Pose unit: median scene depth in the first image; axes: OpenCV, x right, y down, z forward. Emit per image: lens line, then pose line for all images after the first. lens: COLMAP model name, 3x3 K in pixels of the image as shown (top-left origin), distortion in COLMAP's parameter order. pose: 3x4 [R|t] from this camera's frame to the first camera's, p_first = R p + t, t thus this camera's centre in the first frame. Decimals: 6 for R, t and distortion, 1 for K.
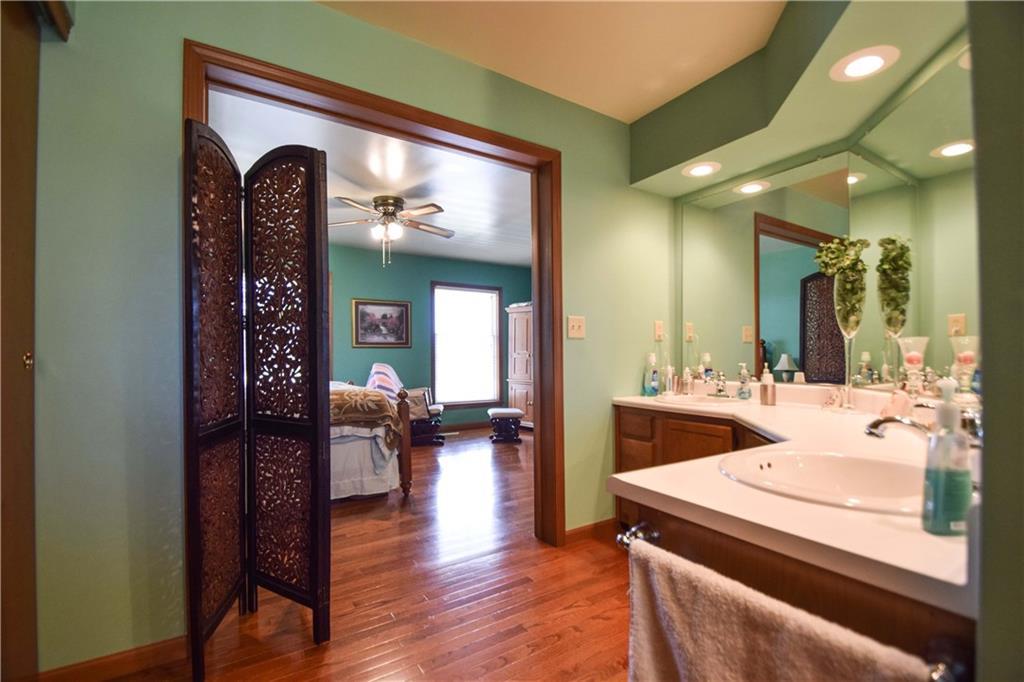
lens RADIAL K [[448.3, 0, 513.6], [0, 448.3, 357.4], [0, 0, 1]] dist [0.018783, -0.019139]
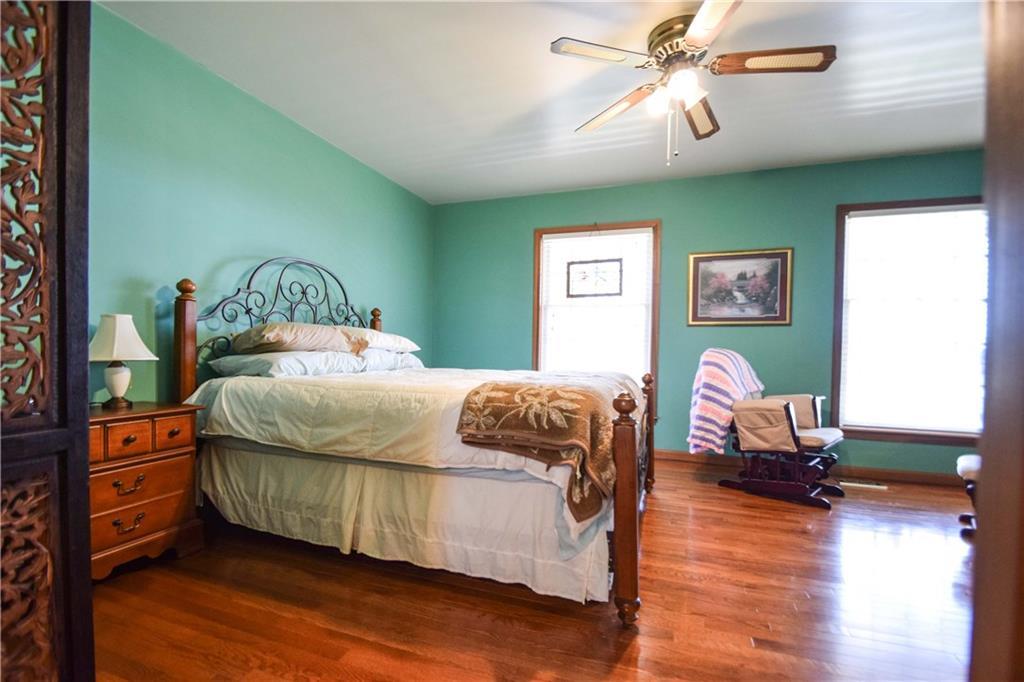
lens RADIAL K [[448.3, 0, 513.6], [0, 448.3, 357.4], [0, 0, 1]] dist [0.018783, -0.019139]
pose [[0.604072, 0.029370, -0.796388, 0.029831], [-0.019767, 0.999565, 0.021869, 0.017662], [0.796684, 0.002532, 0.604390, 0.403085]]
